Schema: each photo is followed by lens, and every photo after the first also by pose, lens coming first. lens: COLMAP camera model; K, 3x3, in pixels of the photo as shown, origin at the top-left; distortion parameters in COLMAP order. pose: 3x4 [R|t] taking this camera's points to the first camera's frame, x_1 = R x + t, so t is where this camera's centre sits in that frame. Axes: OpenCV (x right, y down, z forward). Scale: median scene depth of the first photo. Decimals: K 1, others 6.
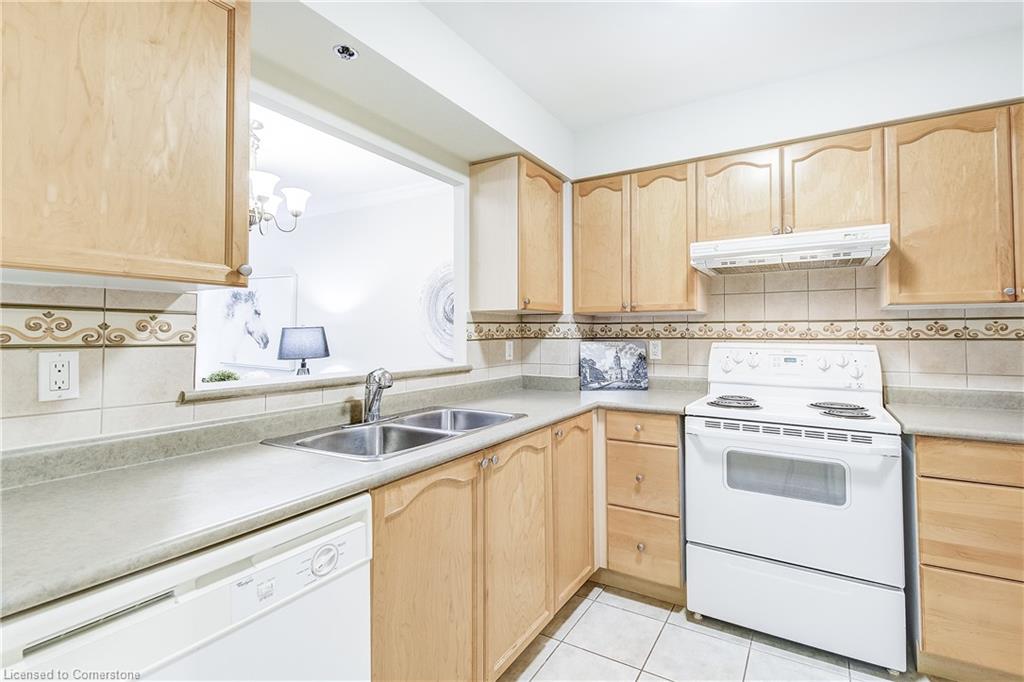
lens RADIAL K [[470.4, 0, 550.0], [0, 470.4, 320.1], [0, 0, 1]] dist [0.023707, -0.001085]
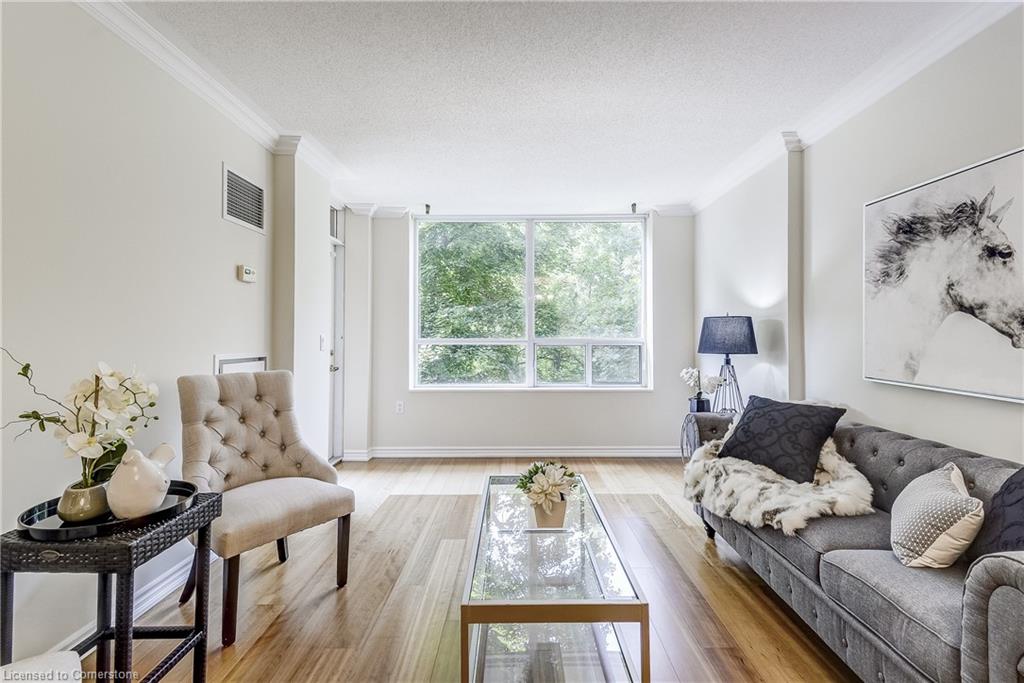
lens RADIAL K [[459.3, 0, 524.0], [0, 459.3, 330.1], [0, 0, 1]] dist [0.044828, -0.023186]
pose [[0.488847, -0.013143, -0.872270, -0.889767], [0.029269, 0.999571, 0.001342, 0.063022], [0.871878, -0.026187, 0.489022, 0.922930]]
